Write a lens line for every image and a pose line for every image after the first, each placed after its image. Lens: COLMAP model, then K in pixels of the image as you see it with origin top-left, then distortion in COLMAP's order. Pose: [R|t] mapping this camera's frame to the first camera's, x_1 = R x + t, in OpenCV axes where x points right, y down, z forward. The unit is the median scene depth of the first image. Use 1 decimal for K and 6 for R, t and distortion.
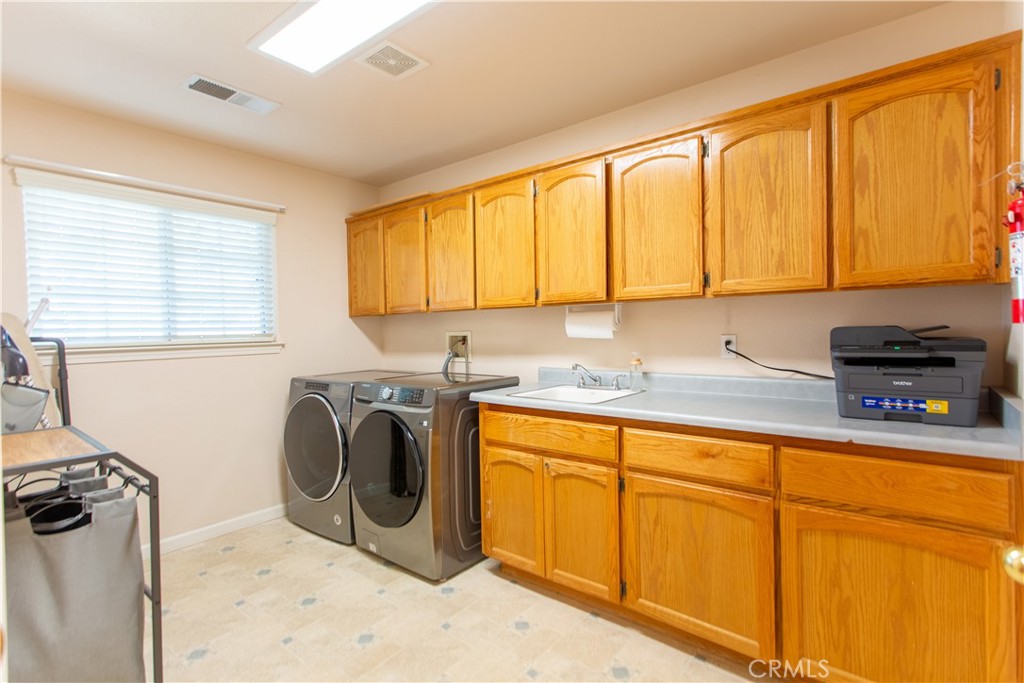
lens RADIAL K [[484.6, 0, 512.3], [0, 484.6, 338.1], [0, 0, 1]] dist [0.011651, -0.000689]
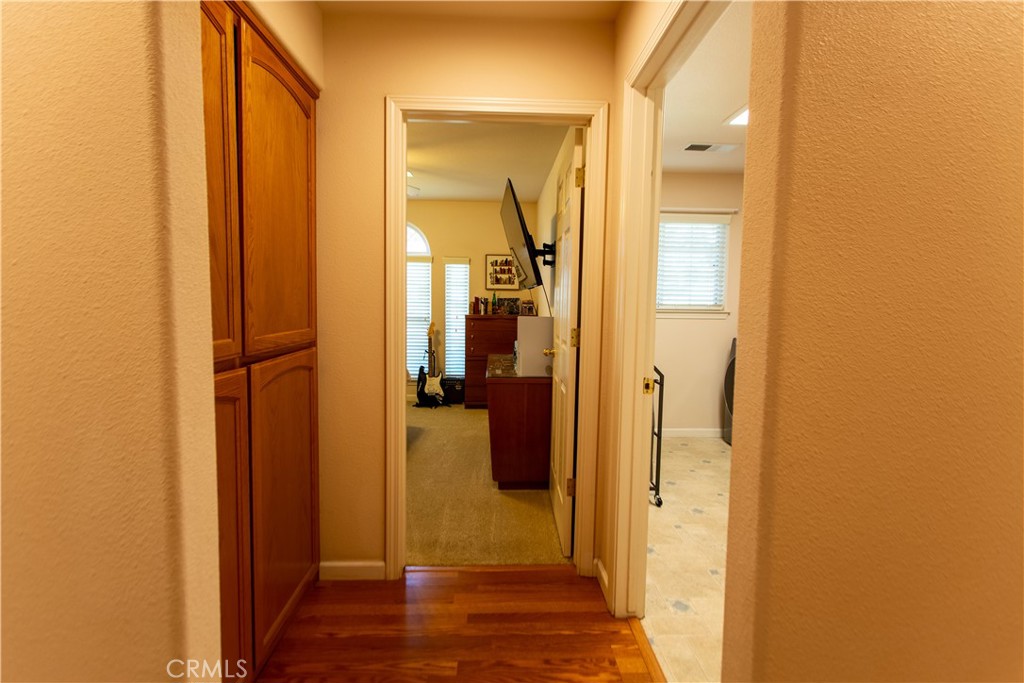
lens RADIAL K [[485.0, 0, 513.0], [0, 485.0, 338.1], [0, 0, 1]] dist [0.005365, 0.000285]
pose [[0.654312, 0.085773, -0.751345, 0.178485], [-0.037646, 0.996009, 0.080920, -0.003981], [0.755287, -0.024661, 0.654930, -0.389071]]
